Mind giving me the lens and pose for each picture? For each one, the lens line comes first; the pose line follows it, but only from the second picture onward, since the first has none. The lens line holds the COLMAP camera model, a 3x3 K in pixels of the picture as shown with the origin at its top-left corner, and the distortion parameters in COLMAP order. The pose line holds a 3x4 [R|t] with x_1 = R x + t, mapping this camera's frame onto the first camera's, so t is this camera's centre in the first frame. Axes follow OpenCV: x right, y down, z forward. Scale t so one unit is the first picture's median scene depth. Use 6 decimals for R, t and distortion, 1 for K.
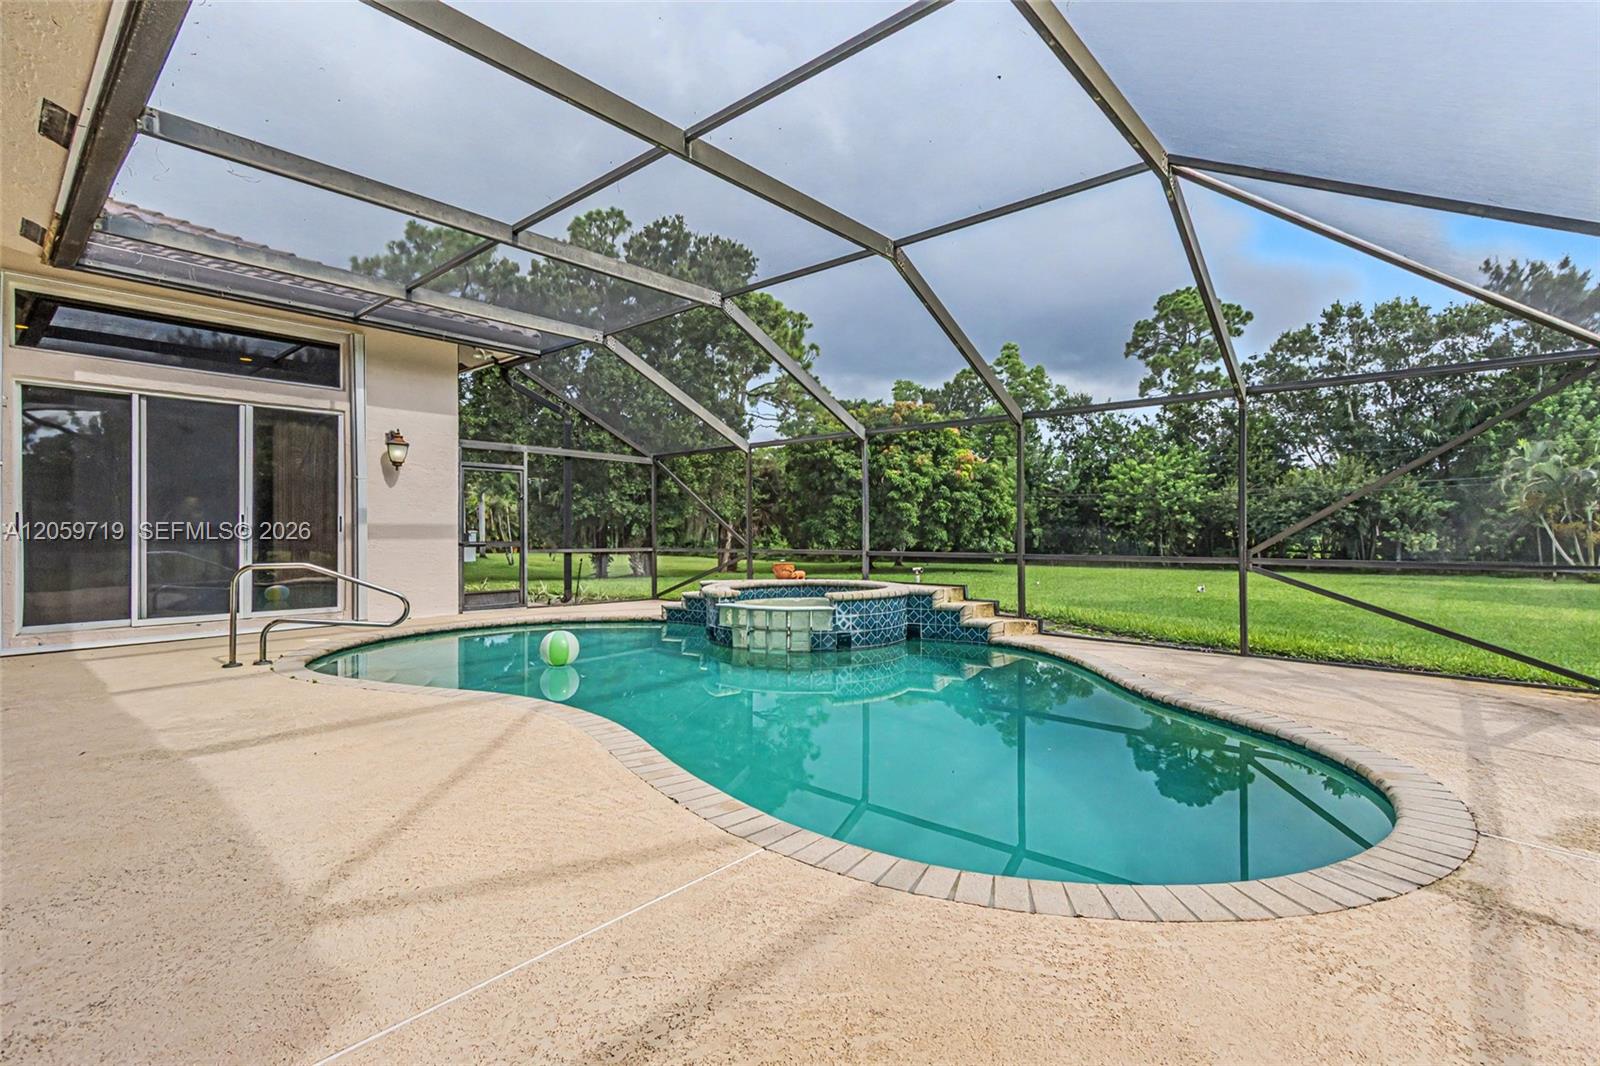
lens RADIAL K [[733.3, 0, 806.0], [0, 733.3, 530.1], [0, 0, 1]] dist [0.003496, 0.000325]
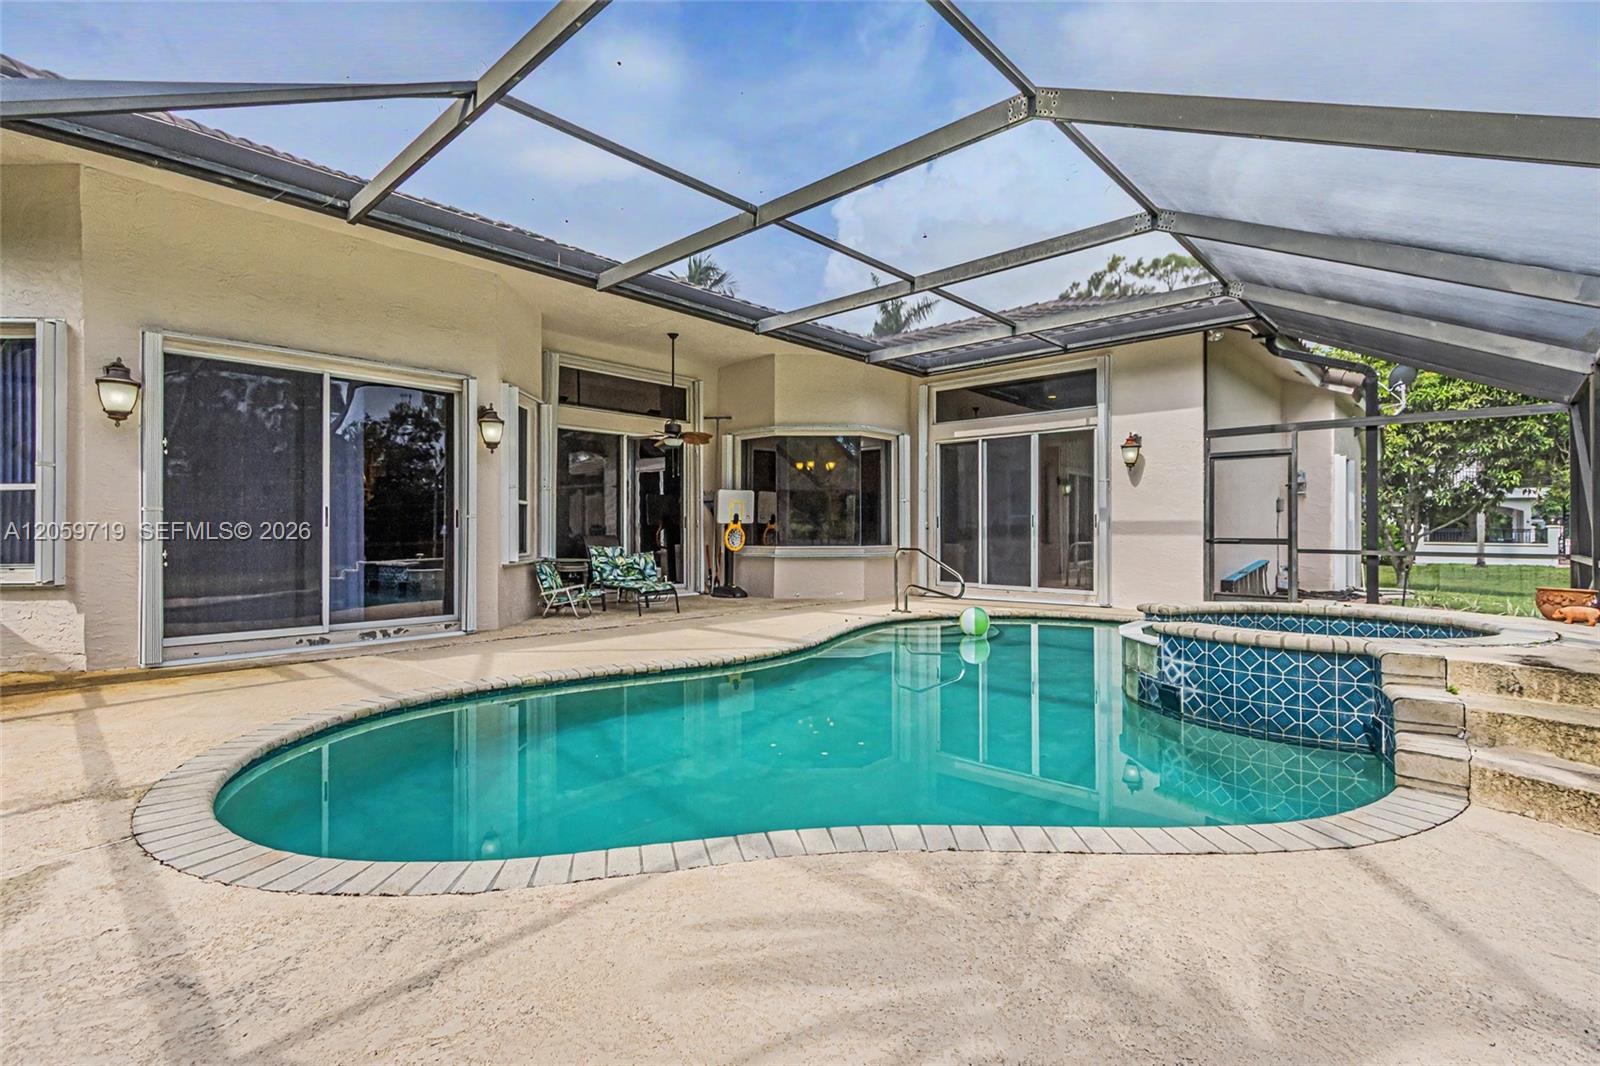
lens RADIAL K [[733.3, 0, 806.0], [0, 733.3, 528.6], [0, 0, 1]] dist [0.003496, 0.000325]
pose [[-0.025973, -0.000881, -0.999662, 0.649057], [-0.001023, 0.999999, -0.000854, 0.006024], [0.999662, 0.001001, -0.025974, 0.667470]]
